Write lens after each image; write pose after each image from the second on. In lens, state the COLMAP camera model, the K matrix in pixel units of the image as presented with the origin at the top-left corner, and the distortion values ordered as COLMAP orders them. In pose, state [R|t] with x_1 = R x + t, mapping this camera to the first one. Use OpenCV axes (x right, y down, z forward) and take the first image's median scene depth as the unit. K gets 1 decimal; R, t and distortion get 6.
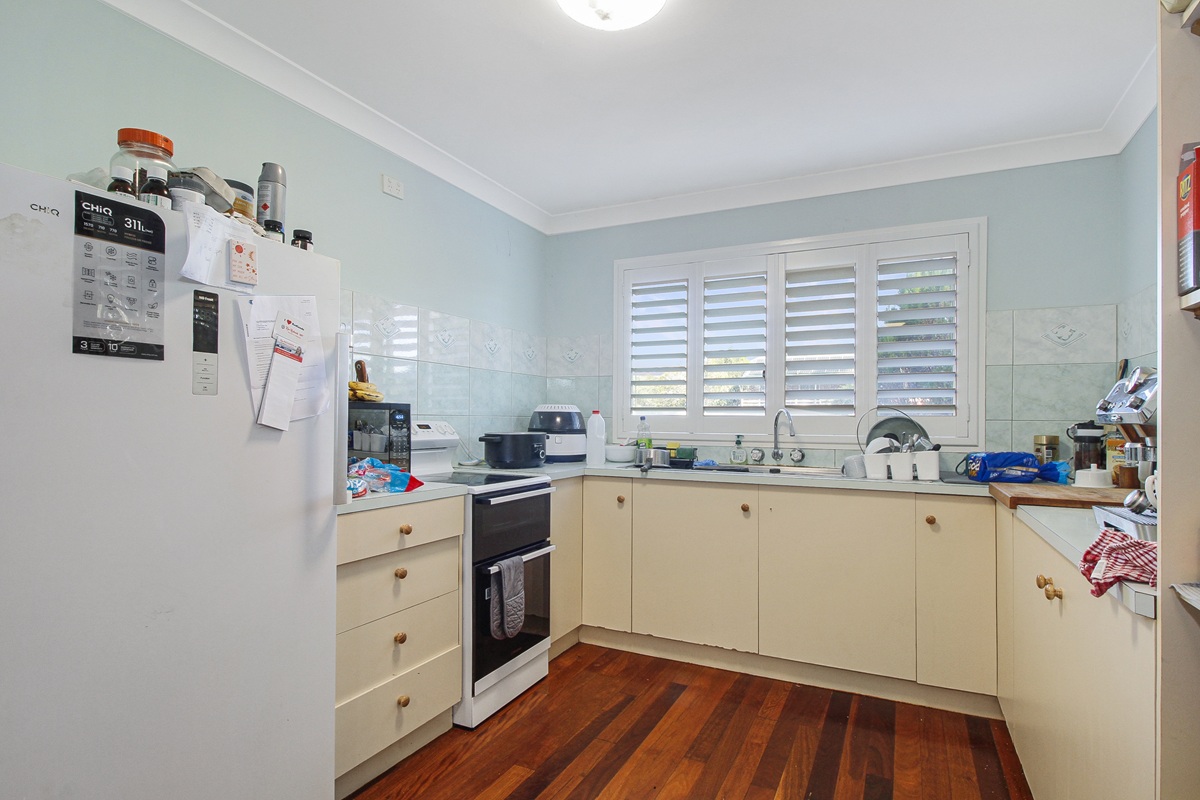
lens RADIAL K [[615.4, 0, 599.7], [0, 615.4, 408.7], [0, 0, 1]] dist [0.004161, -0.012238]
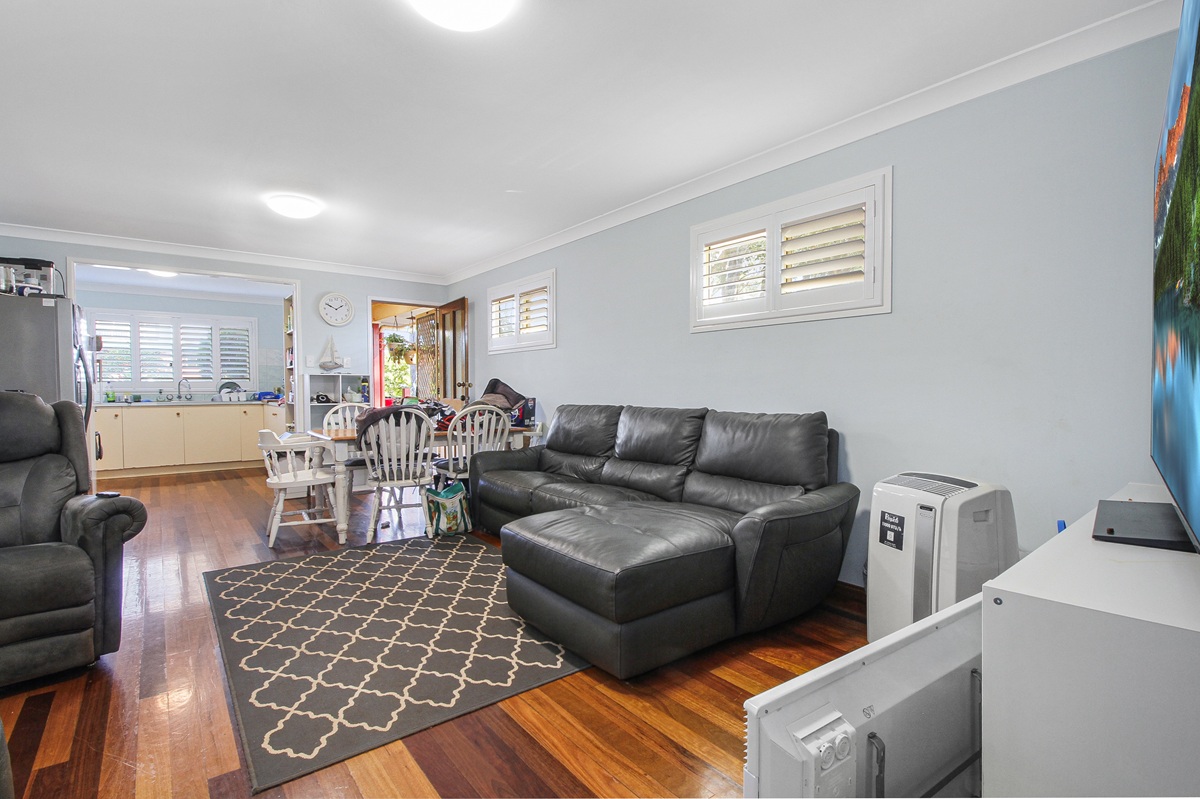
lens RADIAL K [[602.2, 0, 600.0], [0, 602.2, 399.5], [0, 0, 1]] dist [0.001609, 0.000019]
pose [[0.453360, -0.025317, 0.890968, -1.448058], [-0.006088, 0.999485, 0.031498, -0.003695], [-0.891307, -0.019704, 0.452973, -2.126671]]
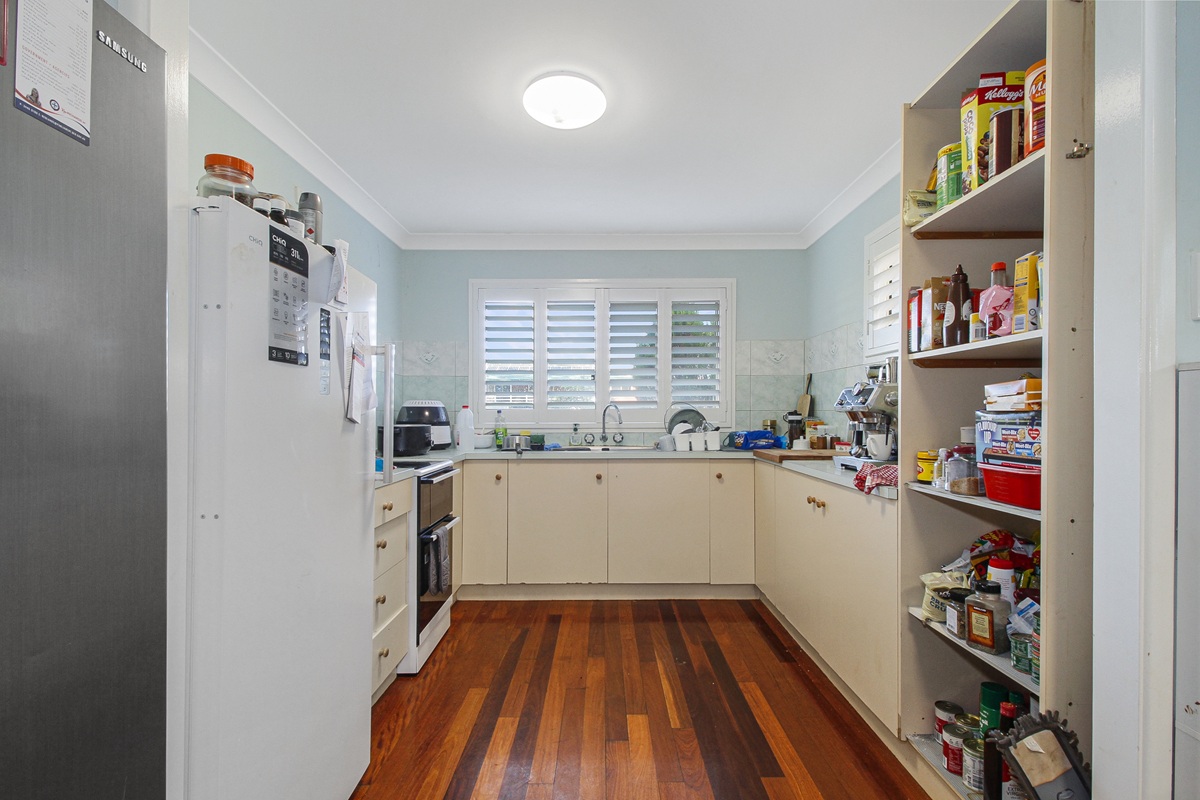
lens RADIAL K [[559.8, 0, 600.0], [0, 559.8, 400.0], [0, 0, 1]] dist [0.017584, 0.000044]
pose [[0.897058, -0.000031, 0.441913, -0.329626], [0.002388, 0.999986, -0.004778, -0.002469], [-0.441906, 0.005341, 0.897045, -0.120141]]
